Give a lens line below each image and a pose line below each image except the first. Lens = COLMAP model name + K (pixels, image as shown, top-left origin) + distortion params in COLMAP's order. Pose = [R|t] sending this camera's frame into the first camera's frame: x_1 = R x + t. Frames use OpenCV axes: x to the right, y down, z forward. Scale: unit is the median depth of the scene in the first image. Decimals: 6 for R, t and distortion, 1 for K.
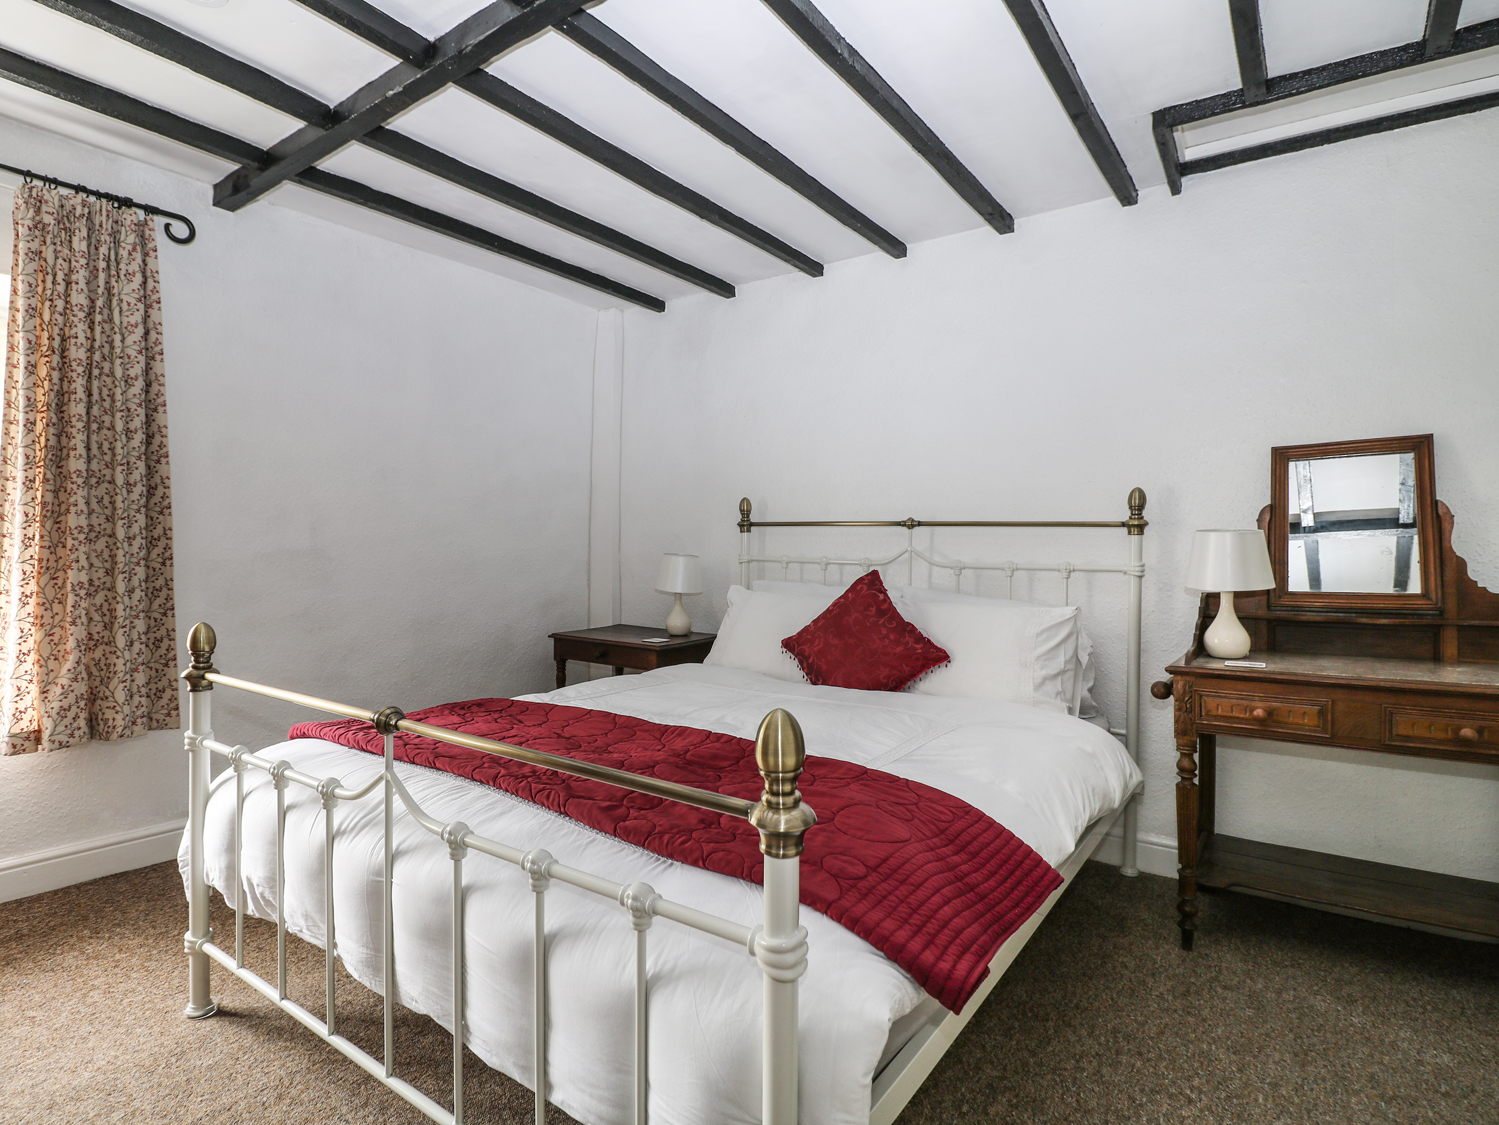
lens RADIAL K [[757.4, 0, 749.5], [0, 757.4, 562.5], [0, 0, 1]] dist [-0.060741, -0.000204]
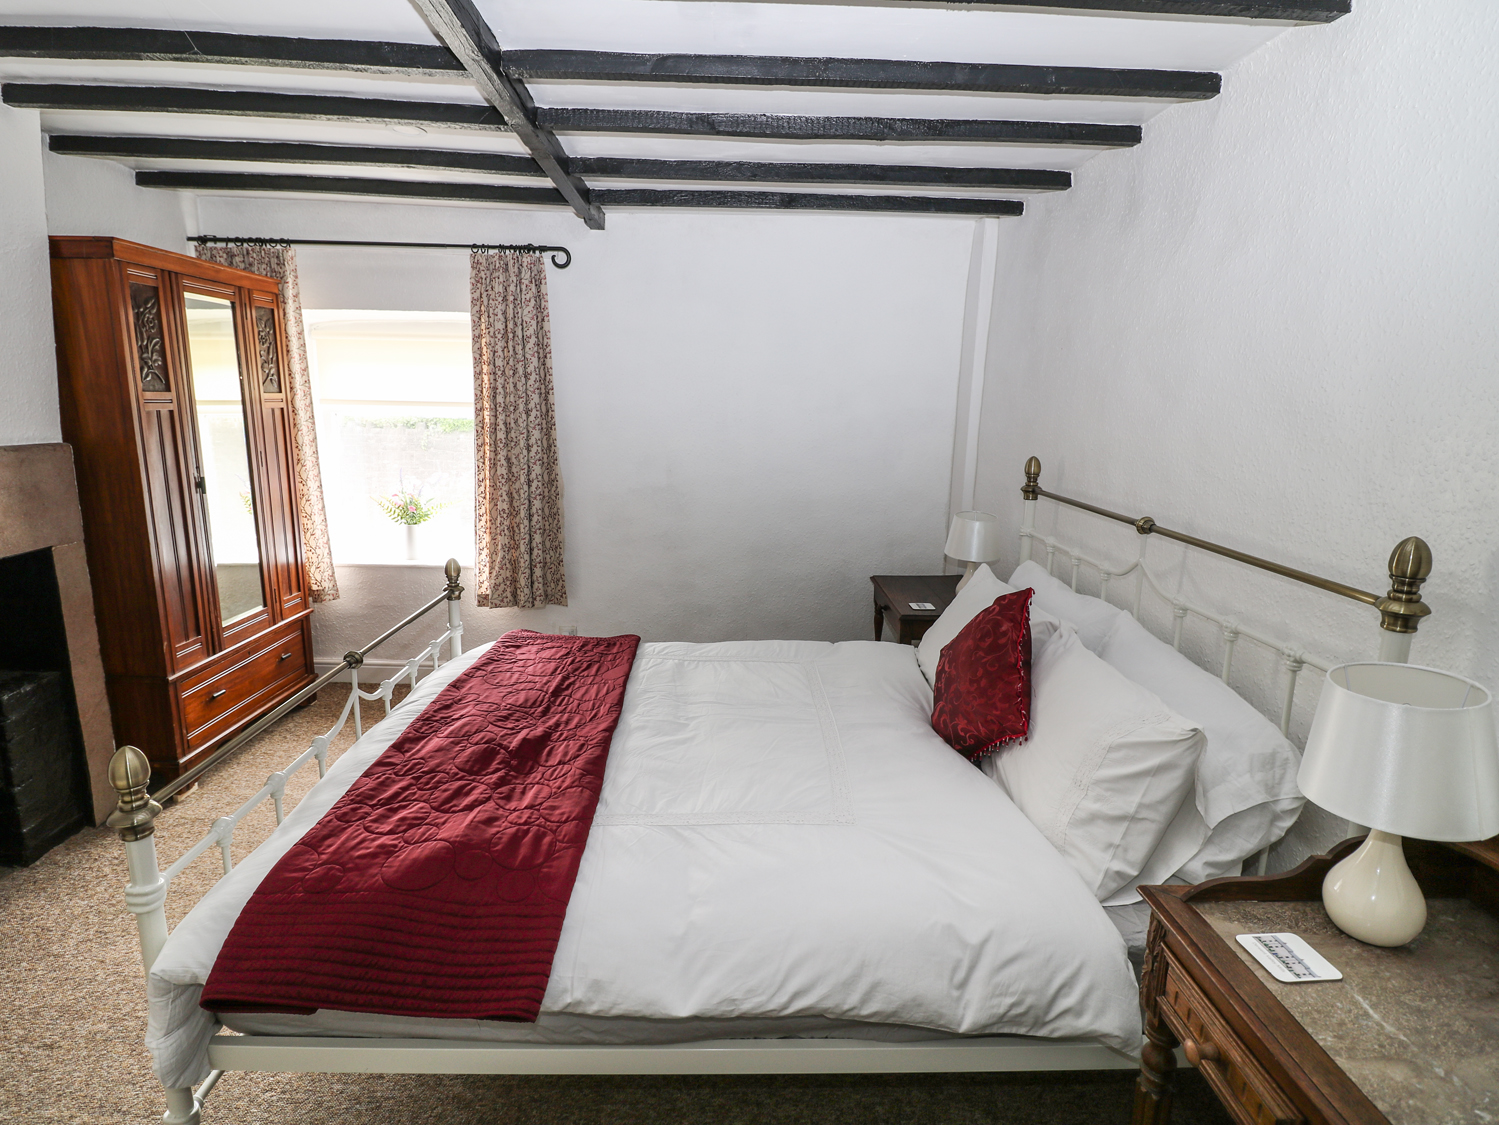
lens RADIAL K [[757.4, 0, 749.5], [0, 757.4, 562.5], [0, 0, 1]] dist [-0.060741, -0.000204]
pose [[0.587614, 0.166756, -0.791772, 0.671295], [-0.028570, 0.982199, 0.185659, -0.165483], [0.808637, -0.086475, 0.581918, 0.408790]]
